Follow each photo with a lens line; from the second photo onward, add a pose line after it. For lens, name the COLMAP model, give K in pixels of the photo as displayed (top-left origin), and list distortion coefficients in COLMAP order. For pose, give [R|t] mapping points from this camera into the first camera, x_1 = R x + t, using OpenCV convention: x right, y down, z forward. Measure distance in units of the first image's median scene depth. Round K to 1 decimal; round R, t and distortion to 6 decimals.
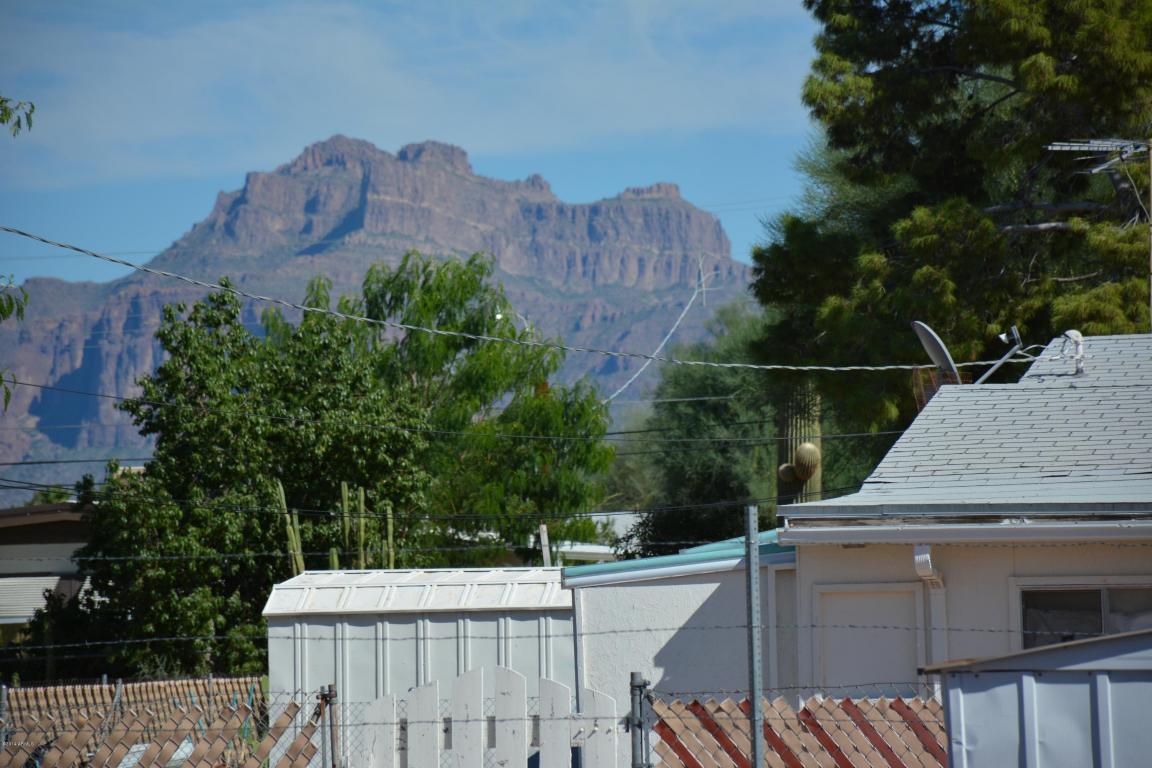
lens RADIAL K [[6739.5, 0, 577.1], [0, 6739.5, 387.9], [0, 0, 1]] dist [2.824656, 0.000000]
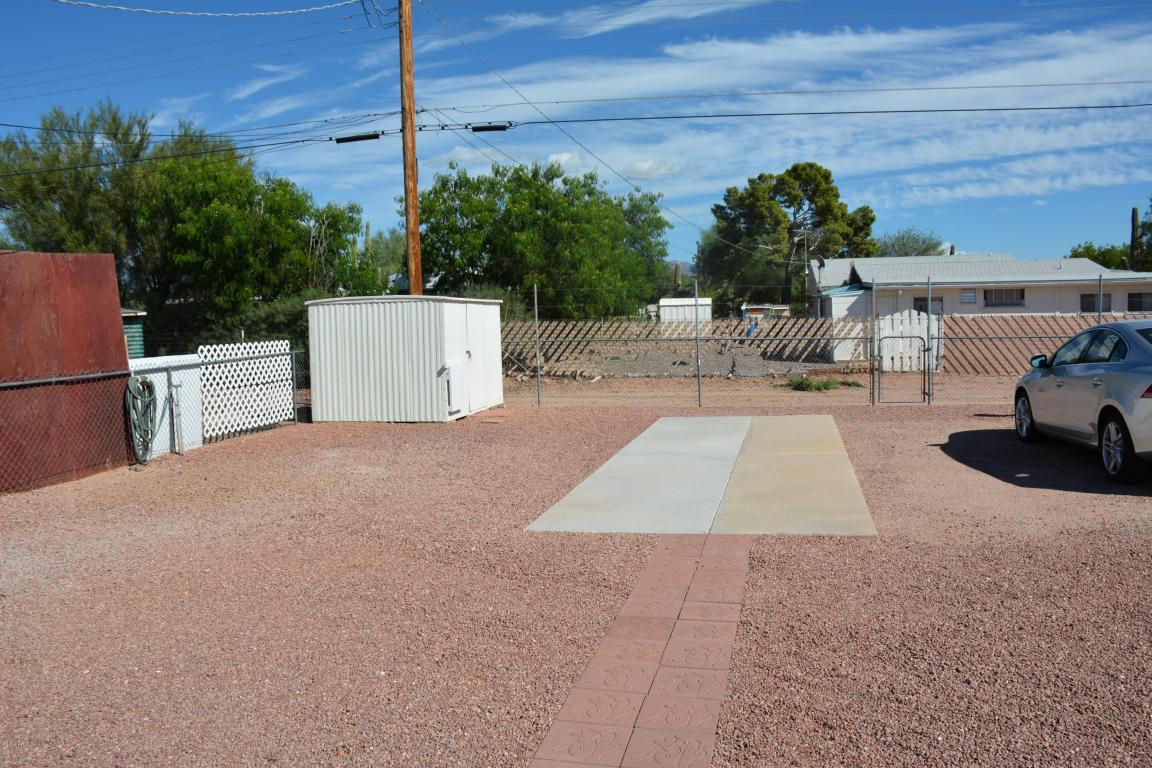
lens RADIAL K [[896.9, 0, 579.5], [0, 896.9, 405.3], [0, 0, 1]] dist [-0.152806, 0.099954]
pose [[0.999343, -0.010045, 0.034833, -0.243109], [0.005082, 0.990176, 0.139736, 0.014512], [-0.035894, -0.139468, 0.989576, 0.261712]]
